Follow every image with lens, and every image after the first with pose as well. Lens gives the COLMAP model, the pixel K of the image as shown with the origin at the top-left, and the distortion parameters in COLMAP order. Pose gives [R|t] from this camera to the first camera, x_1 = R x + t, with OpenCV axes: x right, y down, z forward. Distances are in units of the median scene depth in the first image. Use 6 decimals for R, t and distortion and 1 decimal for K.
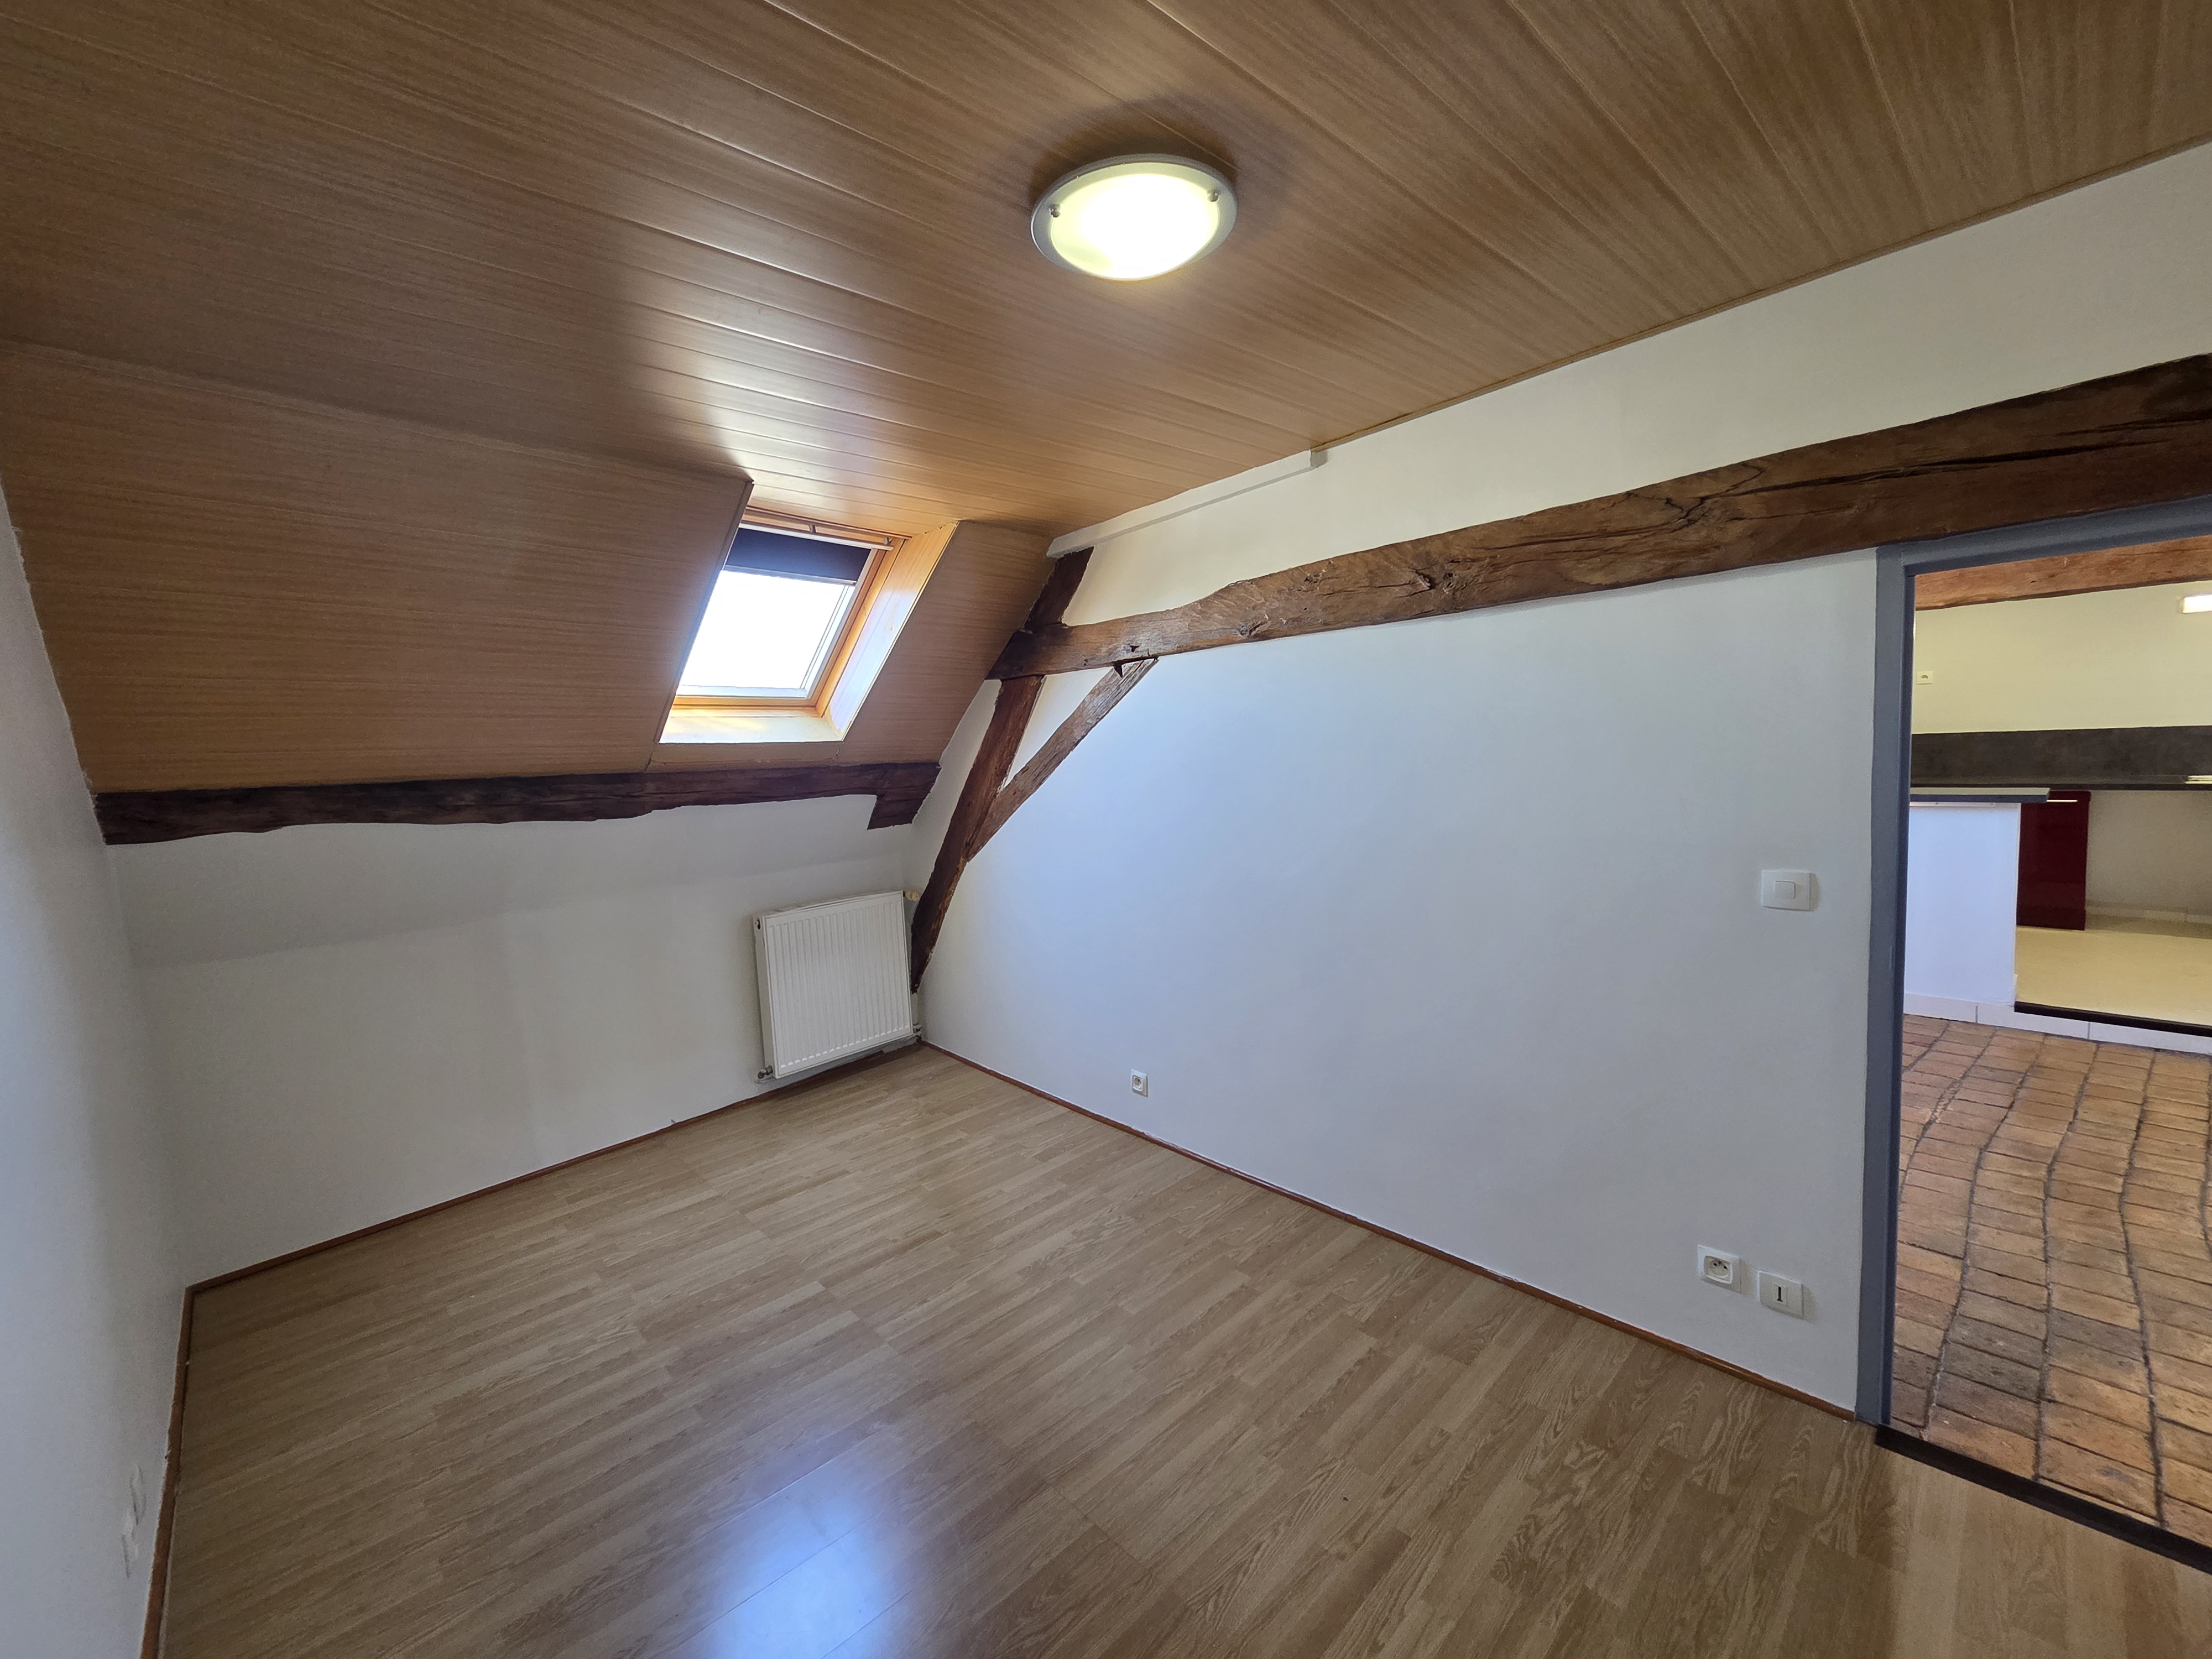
lens RADIAL K [[902.6, 0, 1093.2], [0, 902.6, 820.2], [0, 0, 1]] dist [0.000725, -0.000349]
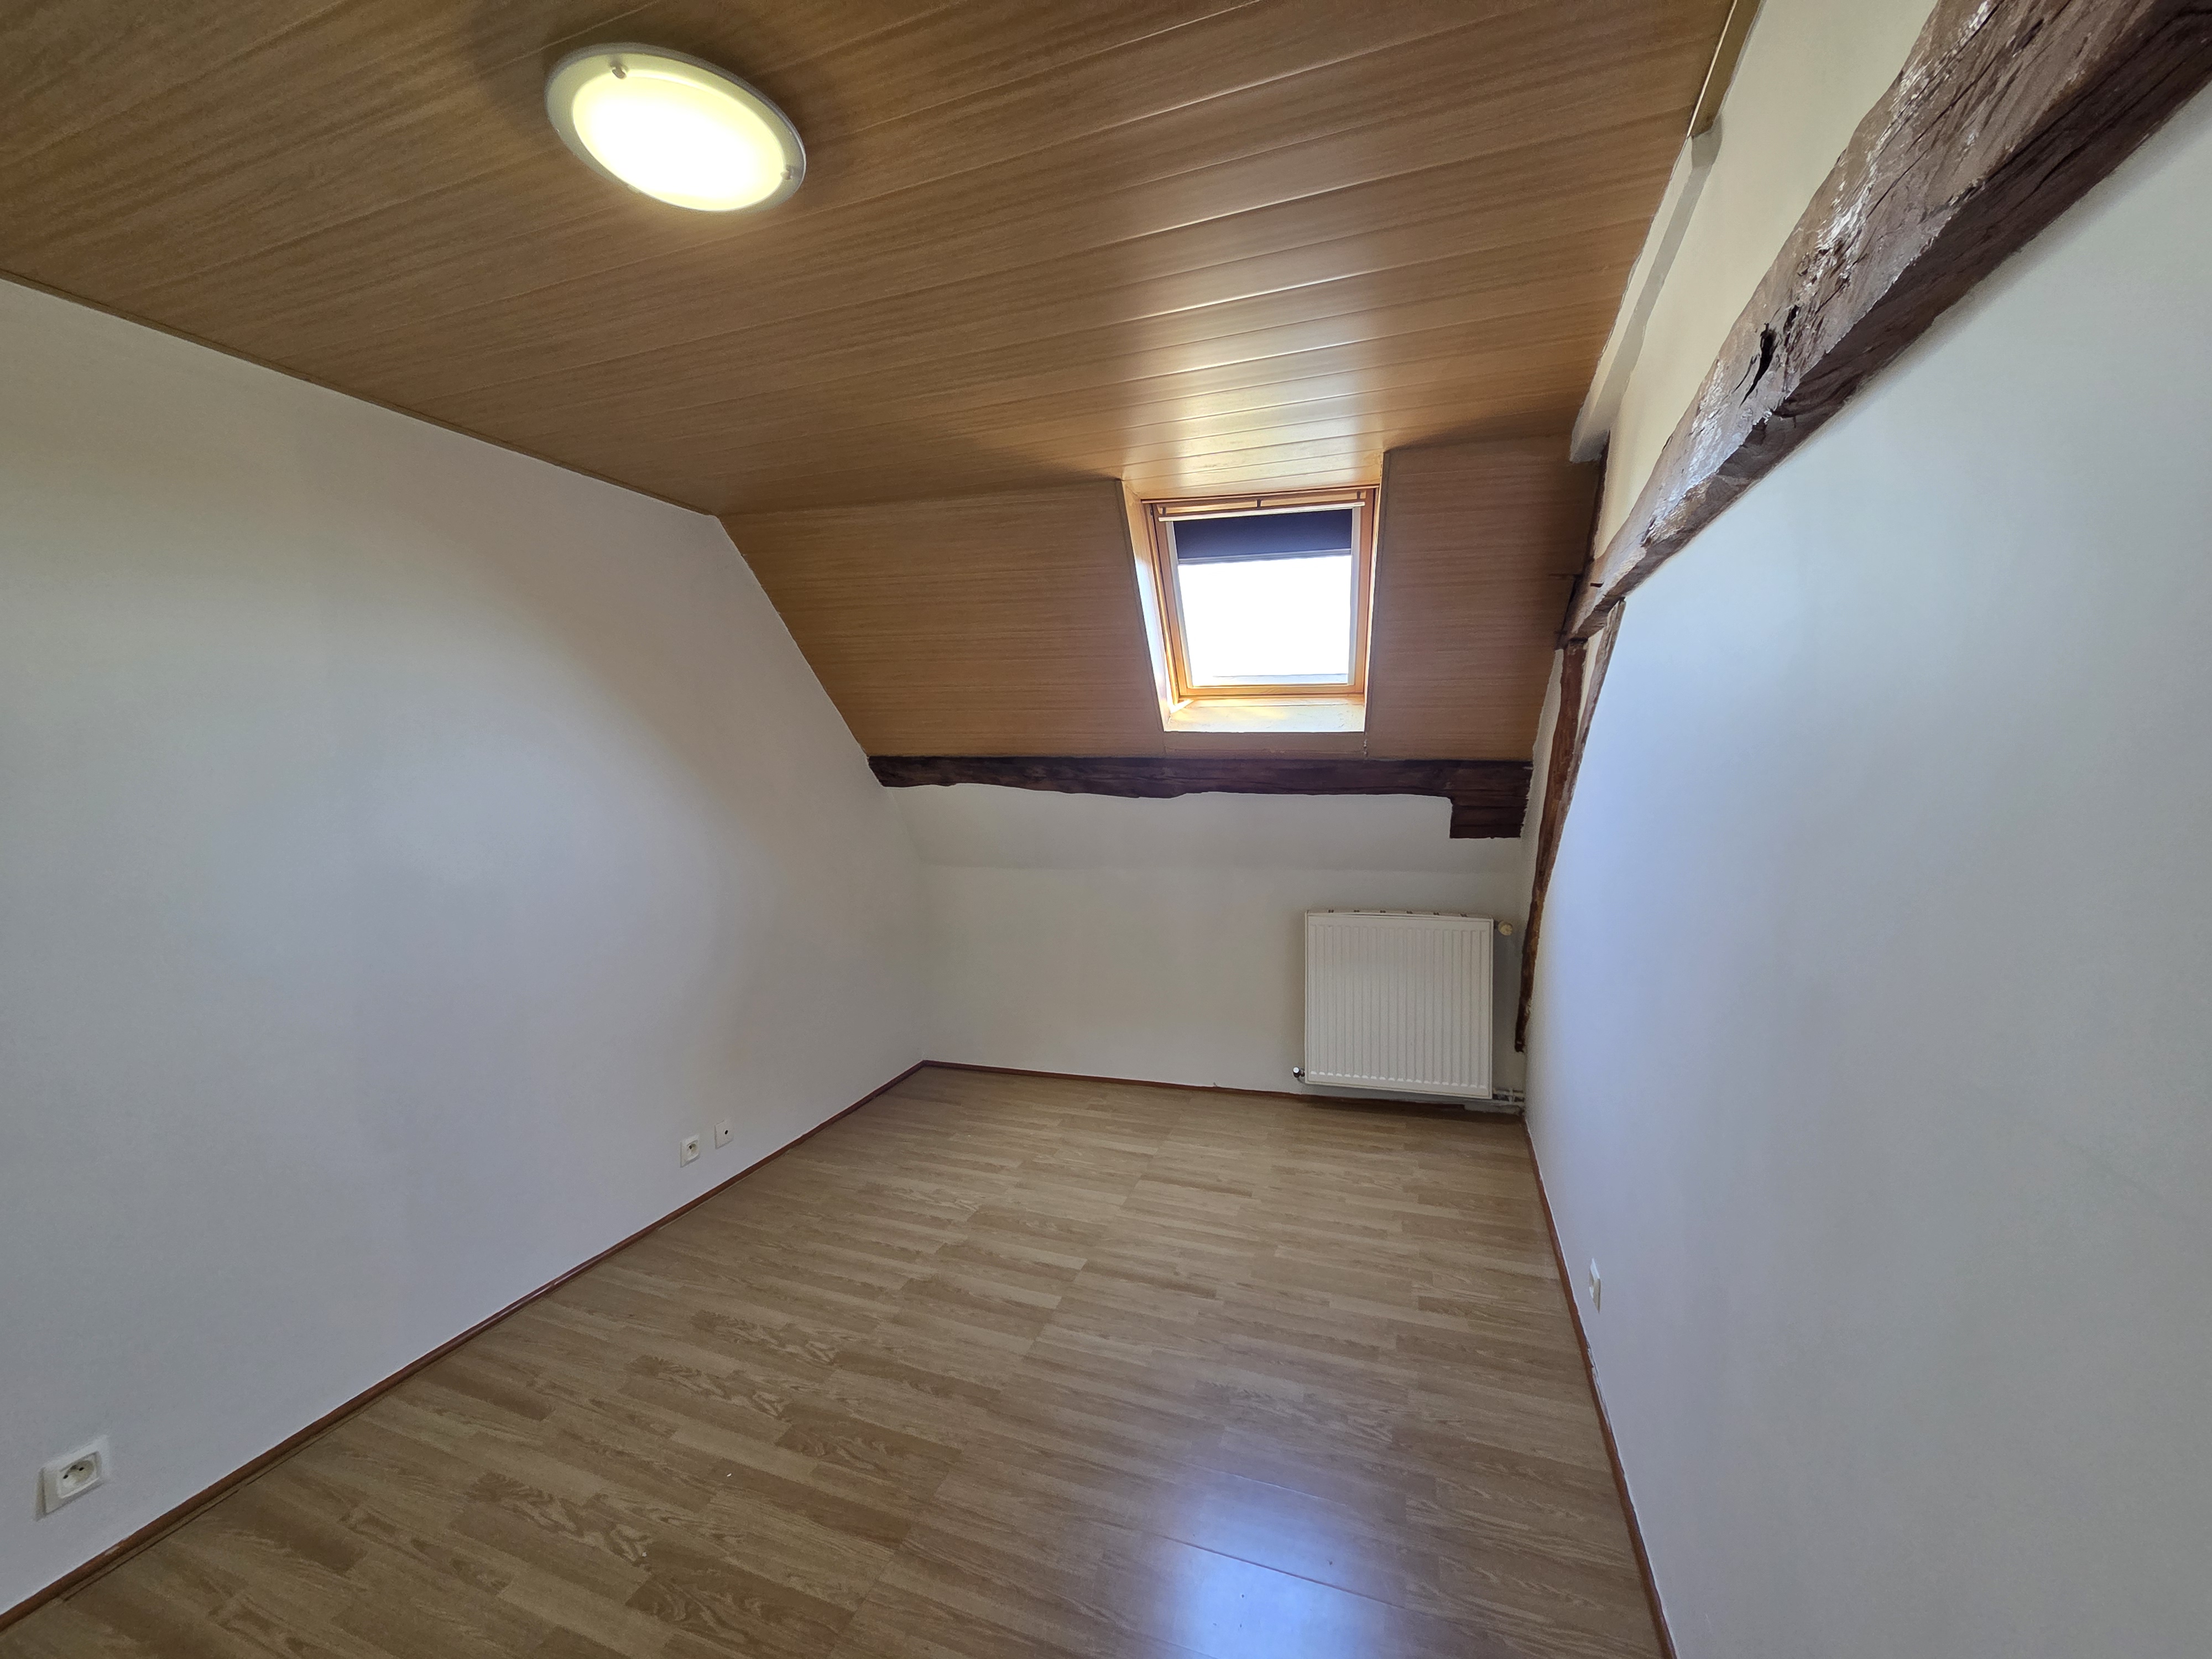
lens RADIAL K [[902.6, 0, 1093.2], [0, 902.6, 820.2], [0, 0, 1]] dist [0.000725, -0.000349]
pose [[0.448172, 0.100382, -0.888293, 0.475447], [-0.089391, 0.993727, 0.067196, -0.045788], [0.889467, 0.049290, 0.454334, 0.443890]]
